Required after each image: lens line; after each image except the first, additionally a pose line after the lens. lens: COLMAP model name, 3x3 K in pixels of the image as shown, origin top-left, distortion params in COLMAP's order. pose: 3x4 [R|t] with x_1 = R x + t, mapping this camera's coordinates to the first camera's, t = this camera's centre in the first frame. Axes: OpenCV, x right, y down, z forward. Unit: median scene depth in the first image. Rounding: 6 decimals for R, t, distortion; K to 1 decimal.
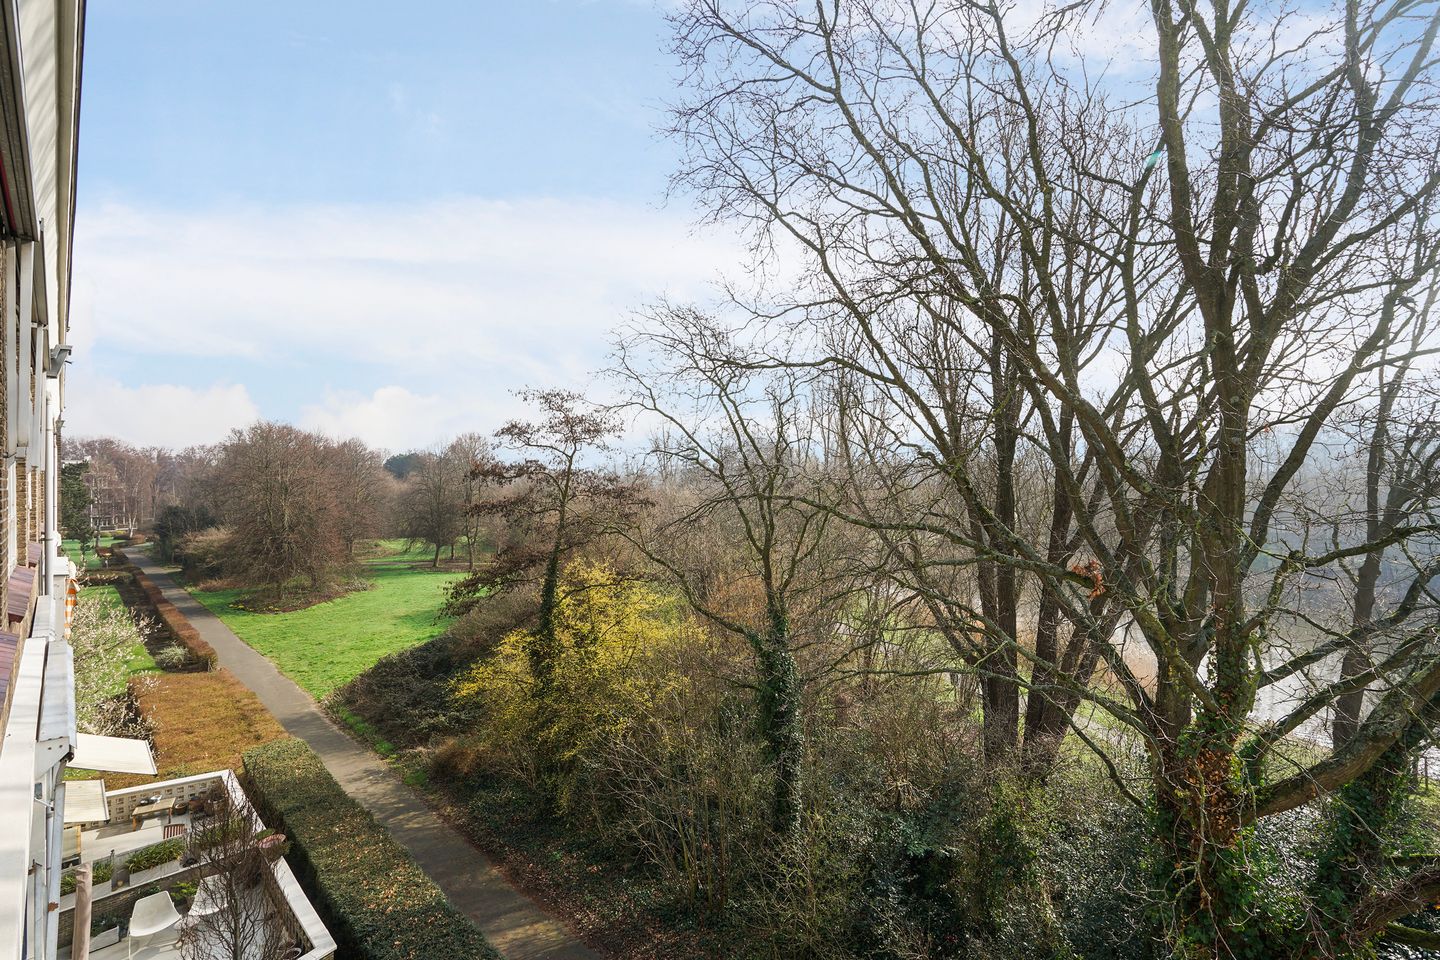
lens RADIAL K [[654.2, 0, 710.8], [0, 654.2, 485.4], [0, 0, 1]] dist [0.002148, 0.000407]
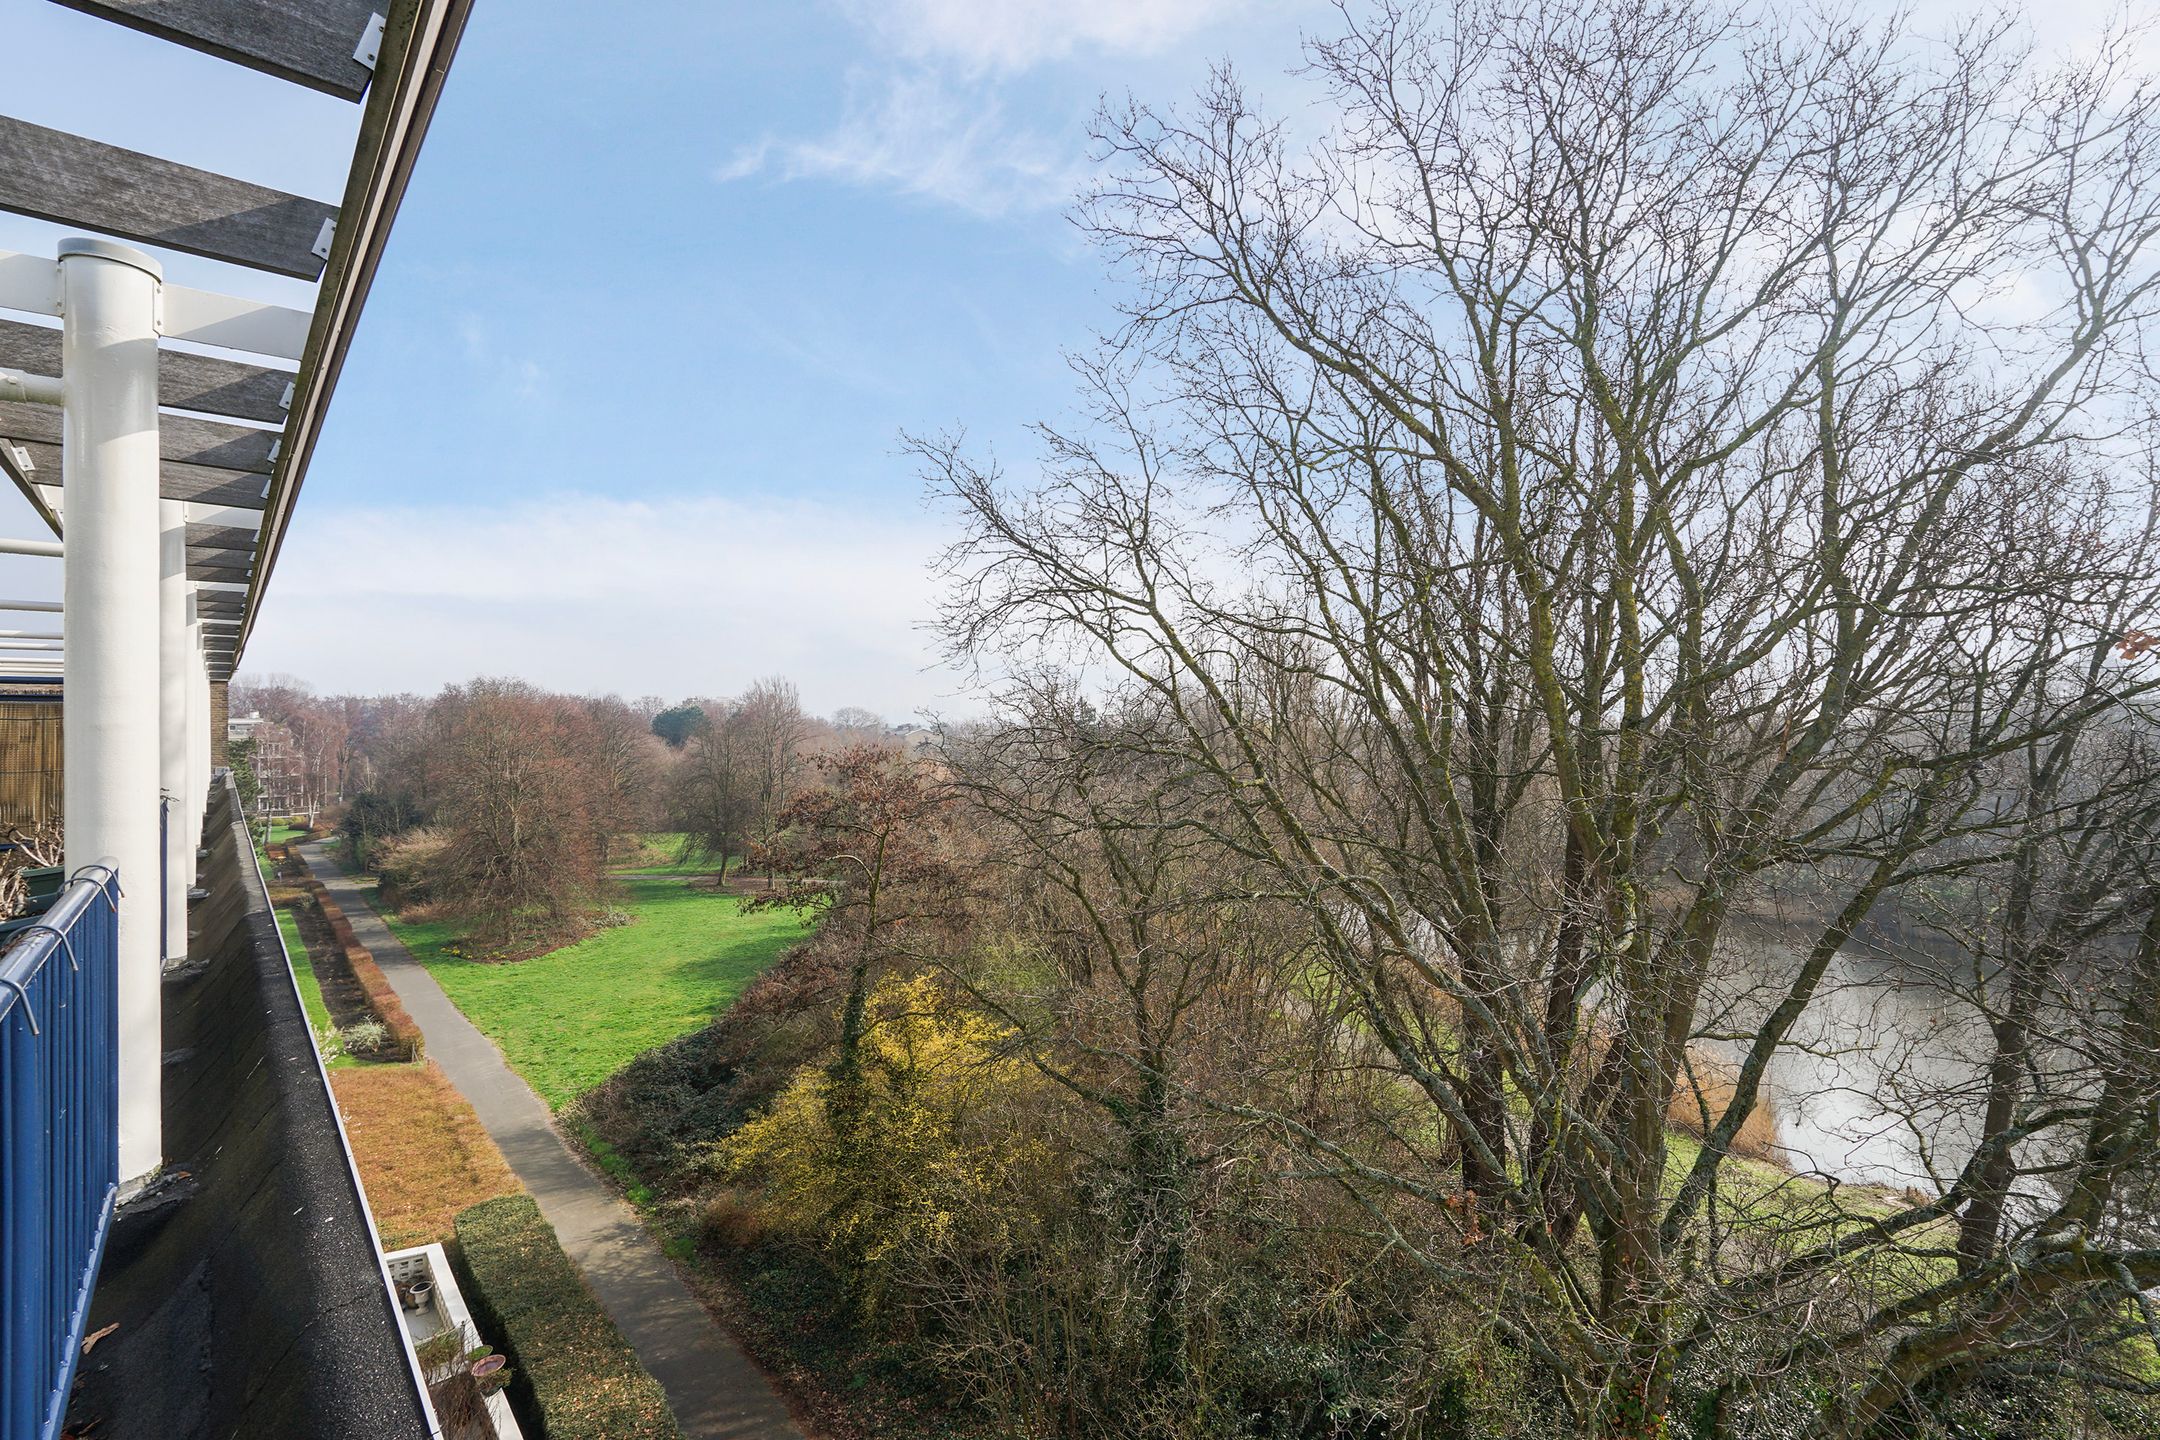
lens RADIAL K [[981.3, 0, 1079.3], [0, 981.3, 712.0], [0, 0, 1]] dist [0.002148, 0.000407]
pose [[0.998206, 0.006668, -0.059494, 0.045340], [-0.006191, 0.999947, 0.008189, -0.122517], [0.059545, -0.007806, 0.998195, -0.055813]]
